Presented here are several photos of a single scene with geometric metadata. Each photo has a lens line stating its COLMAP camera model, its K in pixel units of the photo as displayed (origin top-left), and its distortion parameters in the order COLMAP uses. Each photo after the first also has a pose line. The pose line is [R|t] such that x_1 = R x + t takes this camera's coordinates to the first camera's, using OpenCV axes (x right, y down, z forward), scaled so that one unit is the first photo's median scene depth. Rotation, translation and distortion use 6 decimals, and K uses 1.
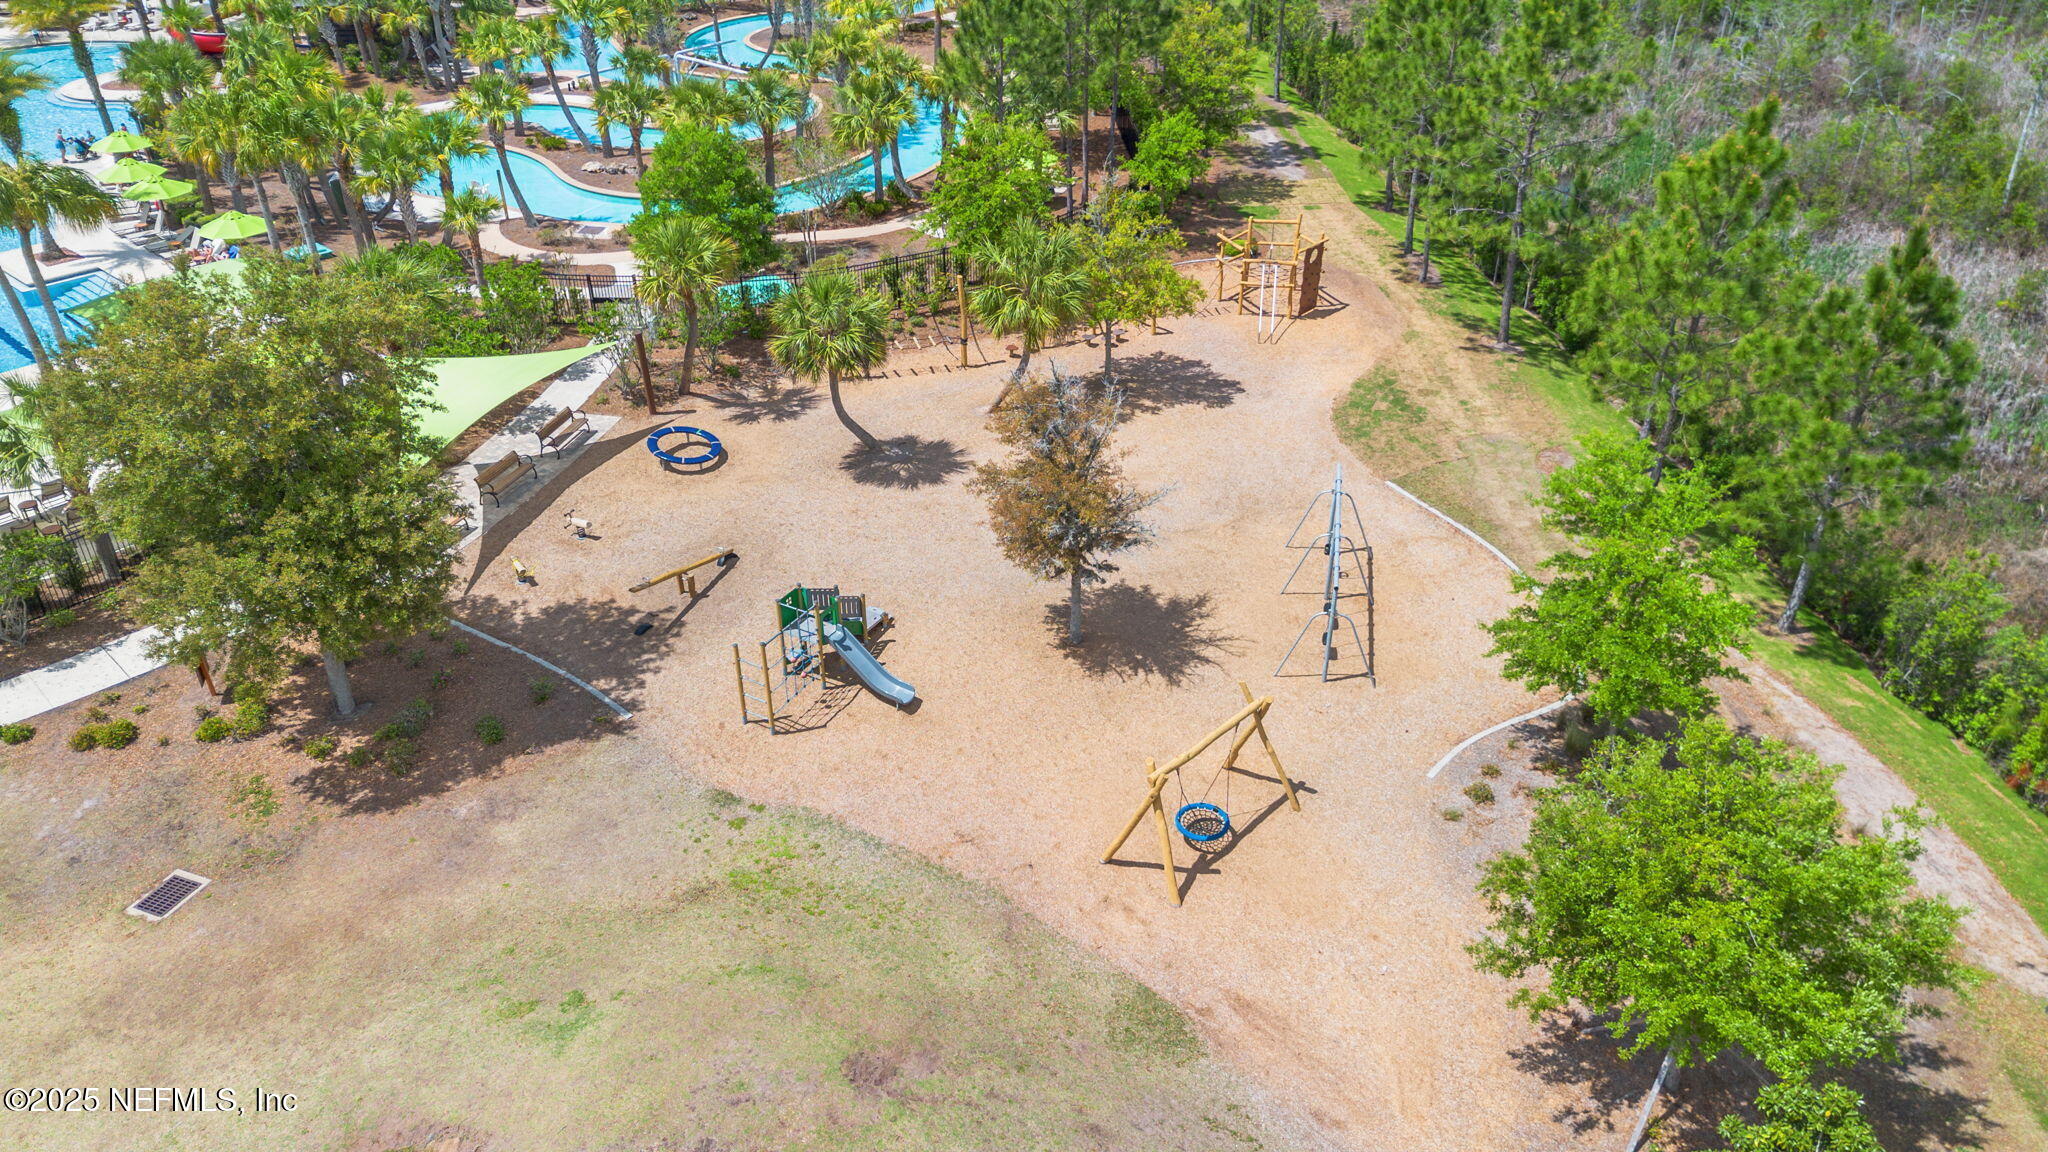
lens RADIAL K [[1421.7, 0, 1025.1], [0, 1421.7, 582.2], [0, 0, 1]] dist [0.004747, -0.000545]
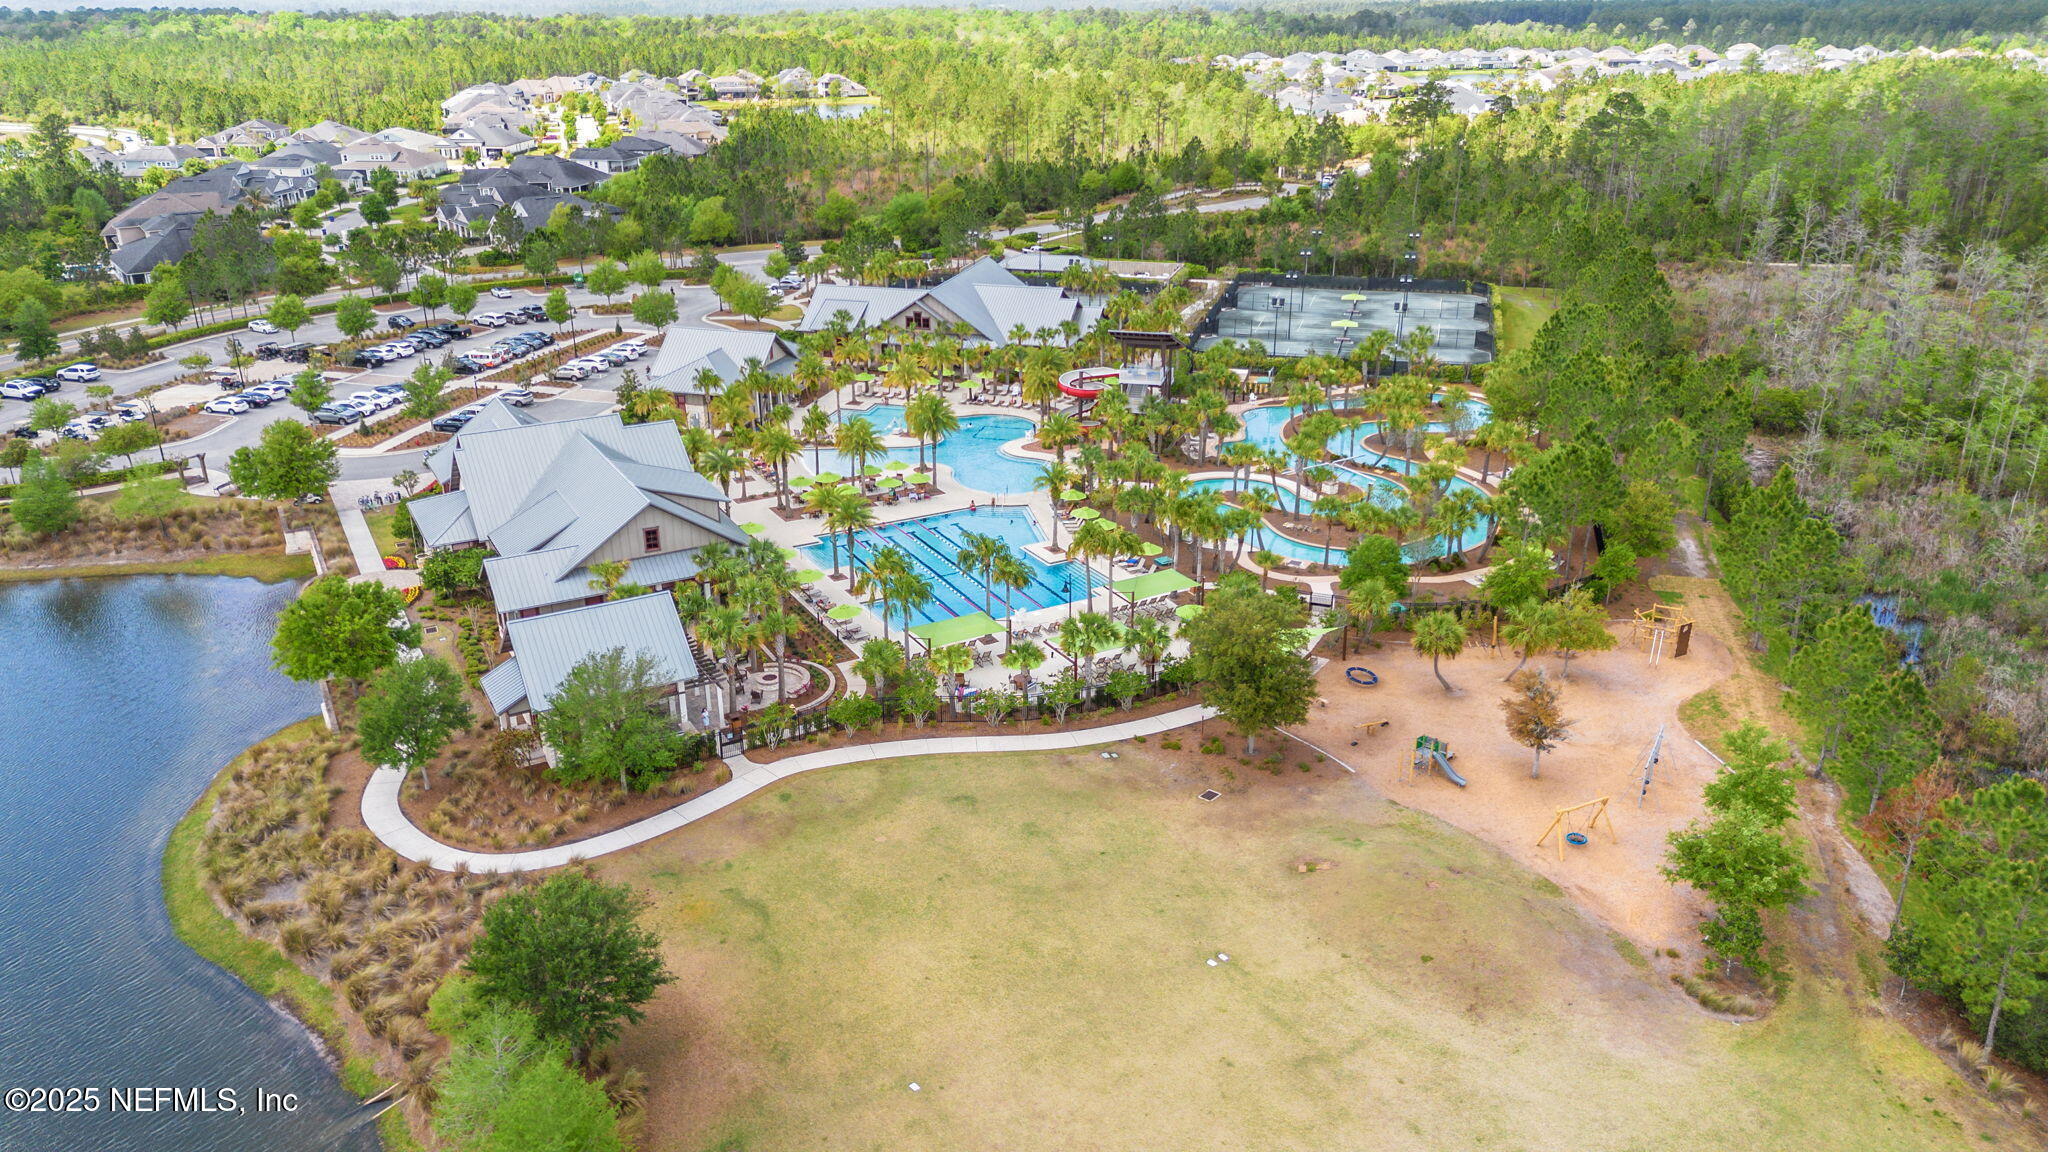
lens RADIAL K [[1421.7, 0, 1025.1], [0, 1421.7, 582.2], [0, 0, 1]] dist [0.004747, -0.000545]
pose [[0.940228, 0.125063, -0.316750, -0.055528], [-0.179502, 0.972427, -0.148881, 0.240725], [0.289396, 0.196839, 0.936752, -1.638597]]
